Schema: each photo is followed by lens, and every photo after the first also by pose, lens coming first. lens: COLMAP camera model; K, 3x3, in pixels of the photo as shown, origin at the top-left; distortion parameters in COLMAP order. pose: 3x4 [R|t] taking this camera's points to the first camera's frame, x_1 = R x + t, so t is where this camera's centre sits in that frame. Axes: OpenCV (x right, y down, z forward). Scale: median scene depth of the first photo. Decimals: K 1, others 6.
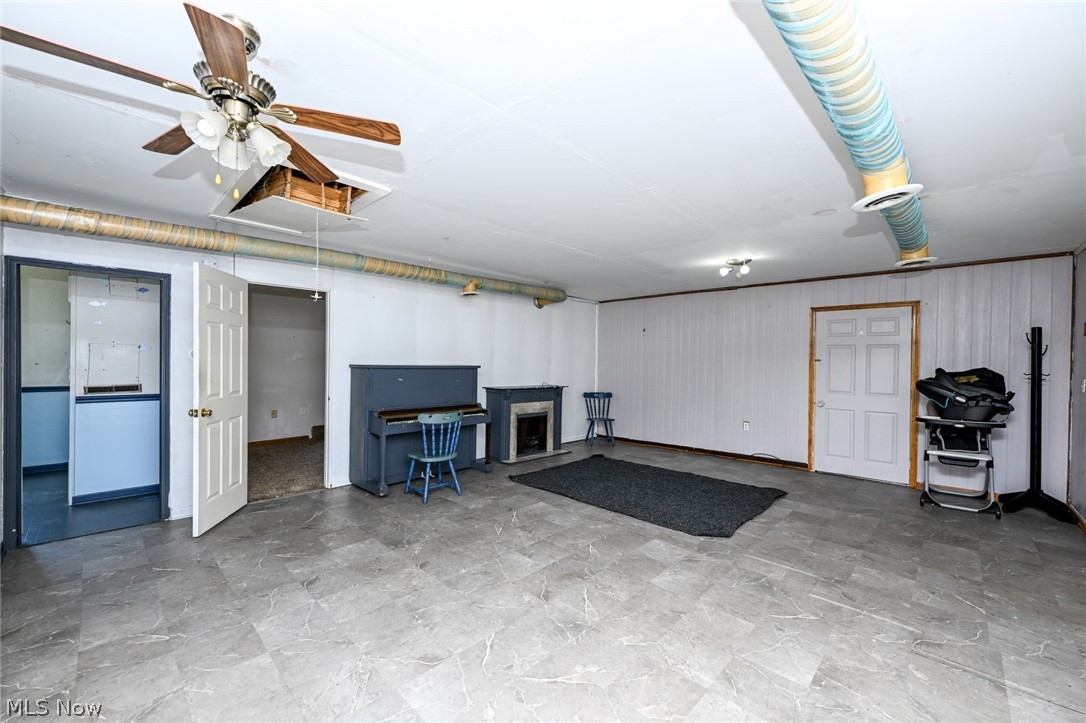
lens RADIAL K [[433.0, 0, 539.4], [0, 433.0, 363.5], [0, 0, 1]] dist [-0.001575, -0.000552]
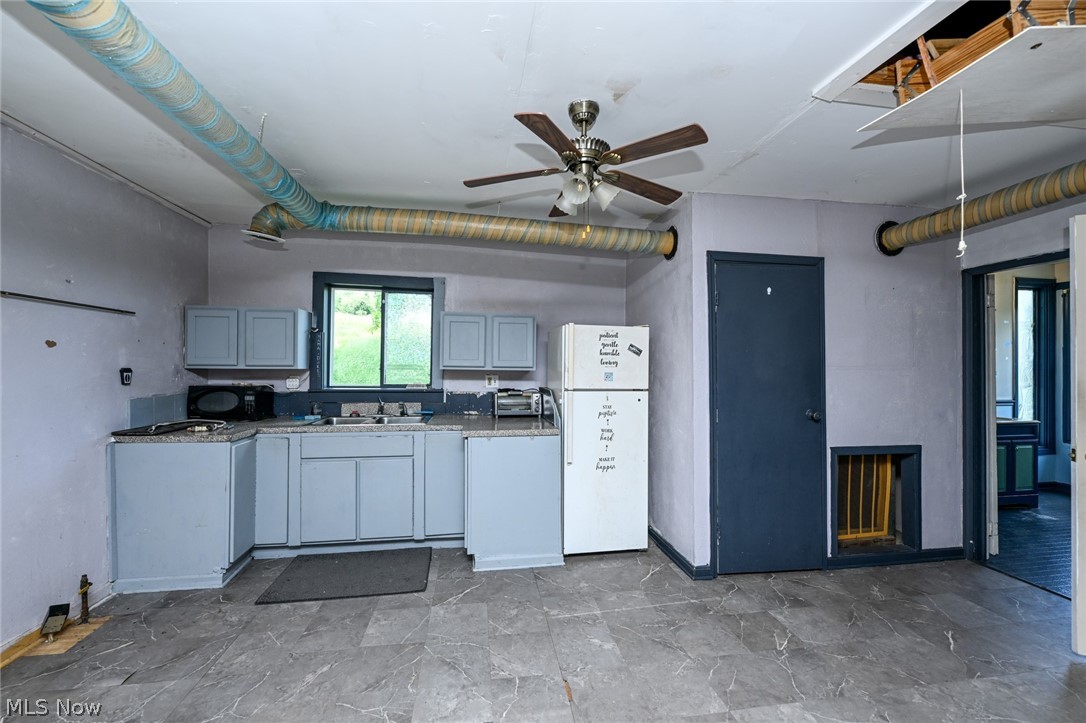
lens RADIAL K [[433.0, 0, 543.0], [0, 433.0, 365.4], [0, 0, 1]] dist [-0.001575, -0.000552]
pose [[-0.601816, -0.017454, -0.798444, 0.156542], [-0.016941, 0.999815, -0.009087, 0.003836], [0.798455, 0.008057, -0.602000, 0.681832]]
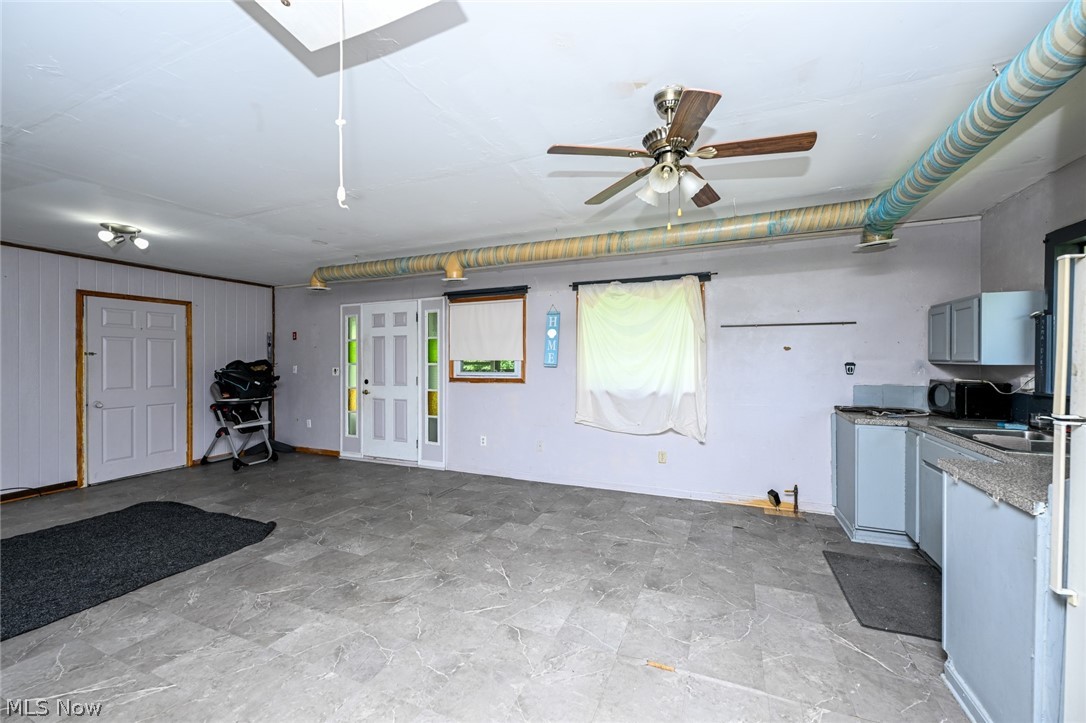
lens RADIAL K [[433.0, 0, 544.4], [0, 433.0, 360.8], [0, 0, 1]] dist [-0.001575, -0.000552]
pose [[-0.360221, -0.016700, 0.932718, -0.713329], [0.002429, 0.999820, 0.018839, -0.012065], [-0.932864, 0.009052, -0.360115, 0.730439]]
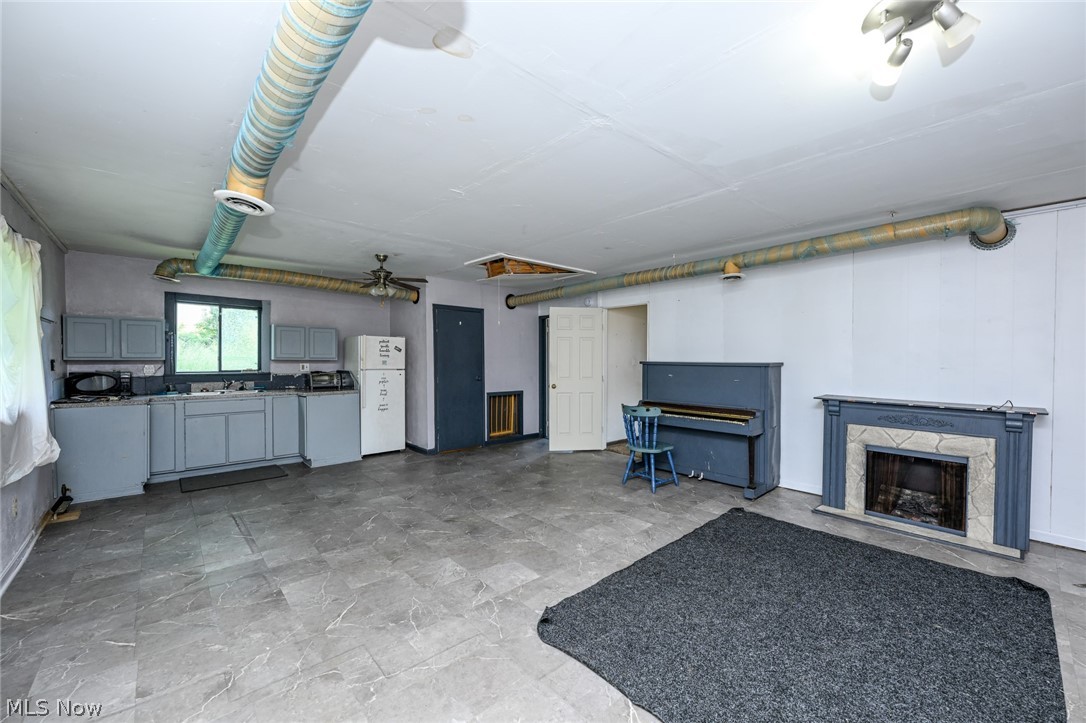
lens RADIAL K [[433.0, 0, 541.4], [0, 433.0, 361.8], [0, 0, 1]] dist [-0.001575, -0.000552]
pose [[-0.076181, -0.004340, -0.997085, 0.999594], [-0.007554, 0.999964, -0.003775, 0.013910], [0.997065, 0.007245, -0.076211, 0.995902]]
